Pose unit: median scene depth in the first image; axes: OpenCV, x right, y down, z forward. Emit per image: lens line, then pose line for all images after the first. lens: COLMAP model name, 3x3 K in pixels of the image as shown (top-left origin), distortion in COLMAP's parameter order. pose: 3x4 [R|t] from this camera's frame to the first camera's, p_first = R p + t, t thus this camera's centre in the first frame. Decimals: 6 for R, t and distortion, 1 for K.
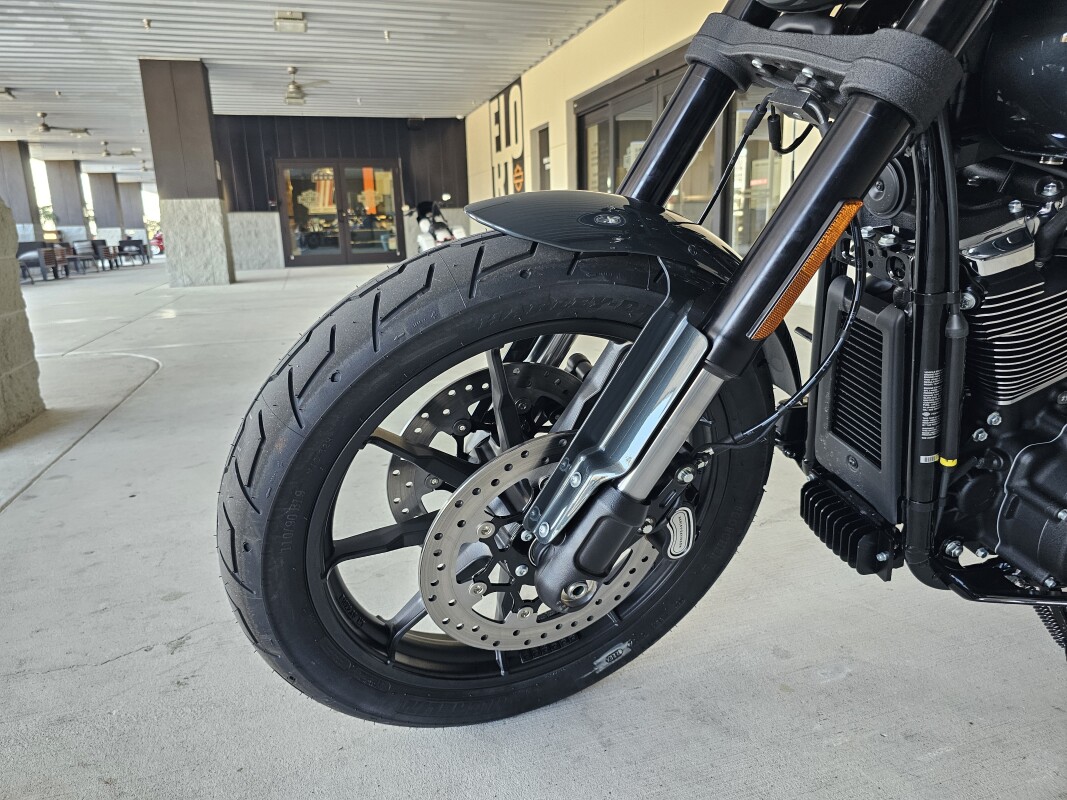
lens RADIAL K [[750.8, 0, 520.6], [0, 750.8, 404.8], [0, 0, 1]] dist [0.040867, -0.054509]
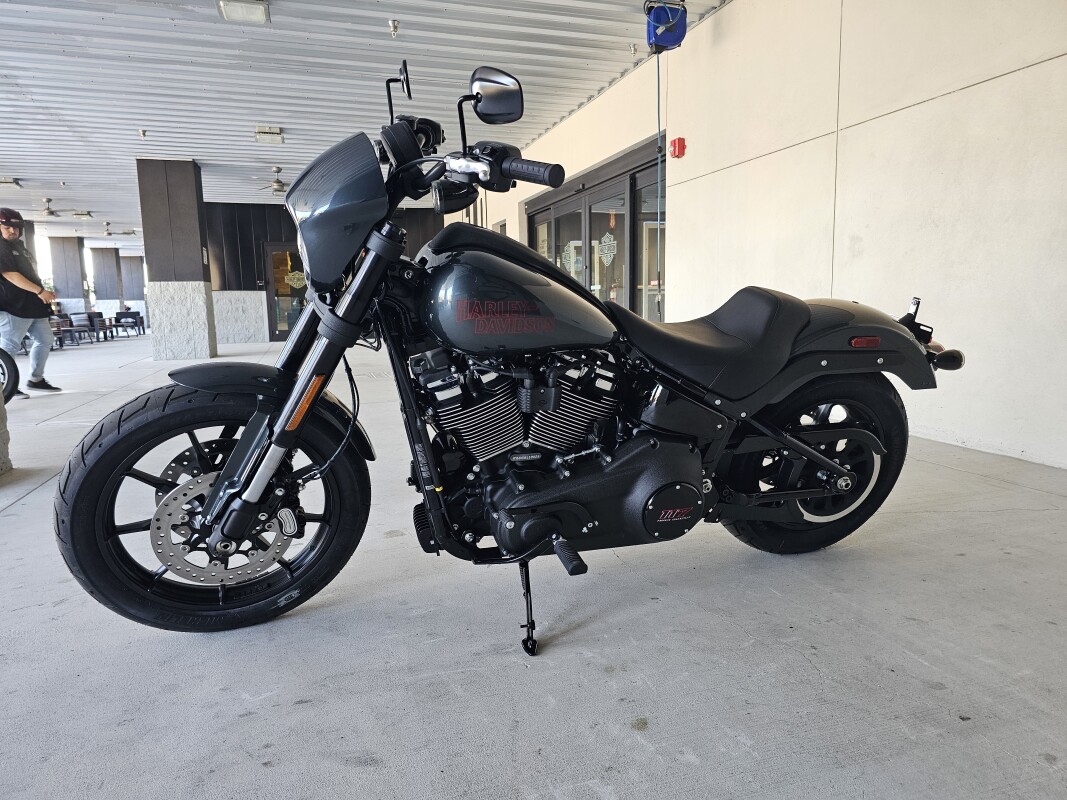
lens RADIAL K [[753.6, 0, 552.5], [0, 753.6, 398.8], [0, 0, 1]] dist [0.051388, -0.070304]
pose [[0.999483, 0.009885, 0.030608, 0.074416], [-0.006810, 0.995066, -0.098982, 0.002977], [-0.031435, 0.098722, 0.994618, -0.096791]]
